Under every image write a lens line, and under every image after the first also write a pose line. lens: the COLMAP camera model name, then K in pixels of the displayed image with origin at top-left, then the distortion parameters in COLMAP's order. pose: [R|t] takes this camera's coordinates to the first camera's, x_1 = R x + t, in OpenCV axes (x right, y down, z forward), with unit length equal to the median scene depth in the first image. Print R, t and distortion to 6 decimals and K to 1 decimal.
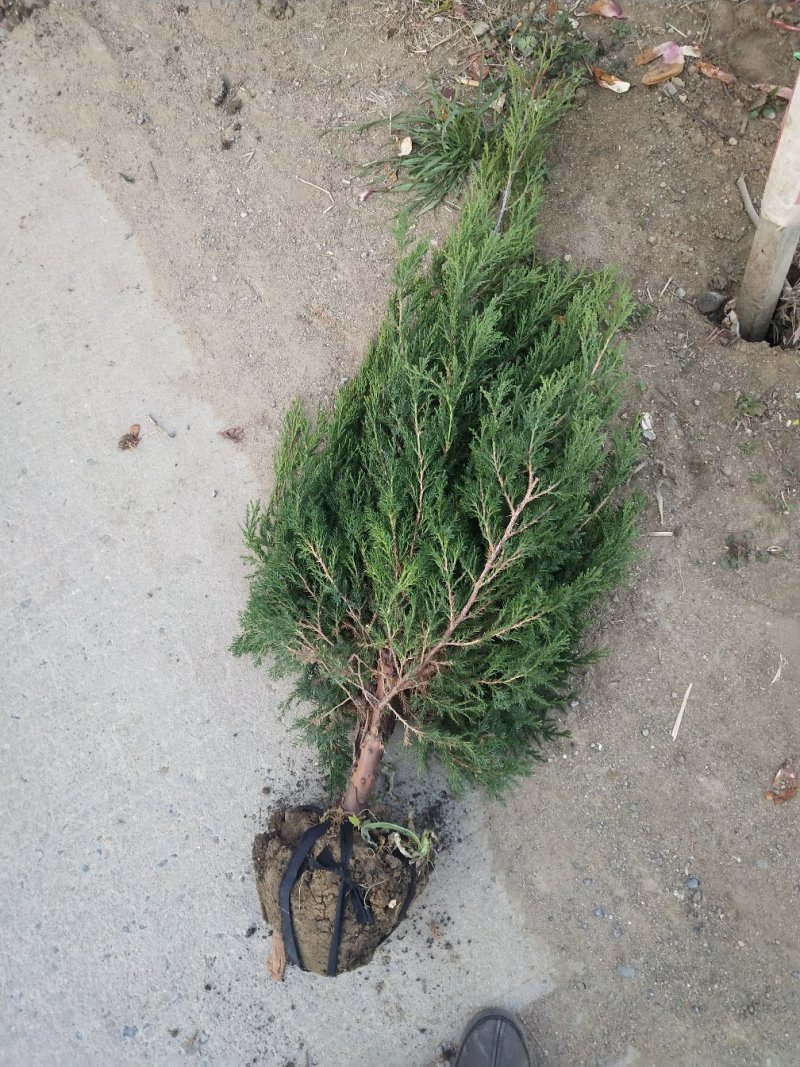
lens RADIAL K [[763.8, 0, 400.0], [0, 763.8, 533.5], [0, 0, 1]] dist [0.002834, 0.011583]
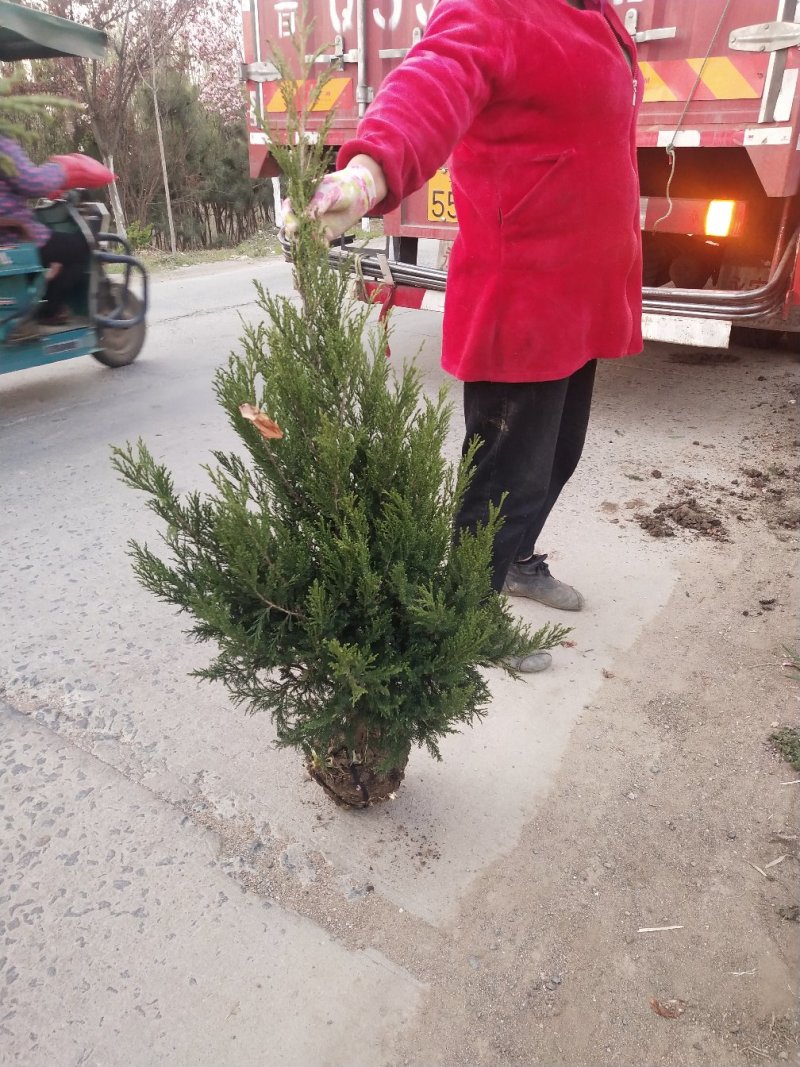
lens RADIAL K [[763.8, 0, 400.0], [0, 763.8, 533.5], [0, 0, 1]] dist [0.002834, 0.011583]
pose [[0.440766, 0.452525, -0.775207, 0.908917], [-0.869794, 0.428691, -0.244298, 0.667824], [0.221773, 0.781949, 0.582556, -0.383070]]
